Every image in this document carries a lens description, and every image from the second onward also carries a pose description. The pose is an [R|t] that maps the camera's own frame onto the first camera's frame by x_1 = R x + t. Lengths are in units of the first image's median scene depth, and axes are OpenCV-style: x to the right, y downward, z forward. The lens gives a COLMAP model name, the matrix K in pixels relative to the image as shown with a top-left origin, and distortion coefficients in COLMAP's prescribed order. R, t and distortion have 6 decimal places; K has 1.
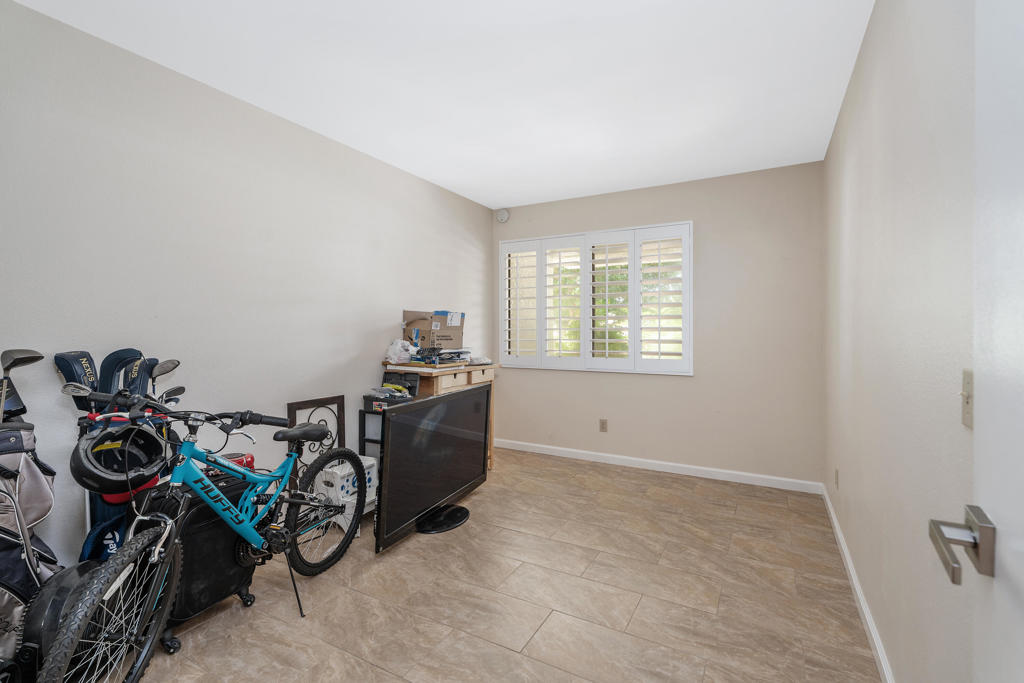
lens RADIAL K [[460.6, 0, 512.1], [0, 460.6, 341.7], [0, 0, 1]] dist [0.002005, 0.001572]
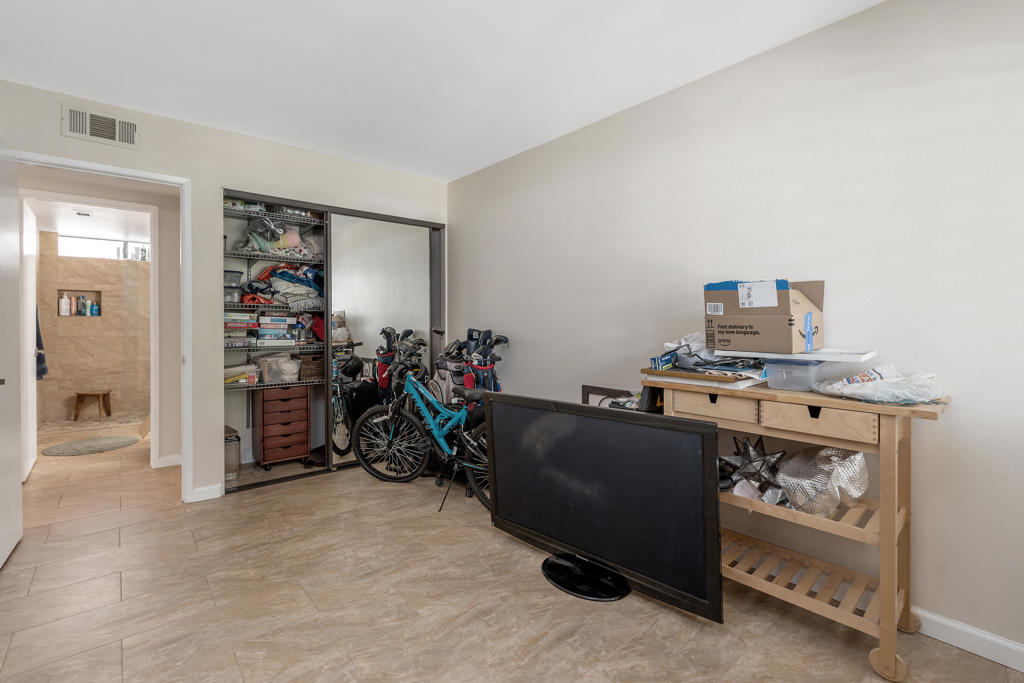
lens RADIAL K [[460.6, 0, 511.8], [0, 460.6, 329.8], [0, 0, 1]] dist [0.002005, 0.001572]
pose [[-0.345092, 0.012390, -0.938487, 0.587277], [-0.022430, 0.999518, 0.021444, -0.017796], [0.938301, 0.028451, -0.344648, 1.181559]]
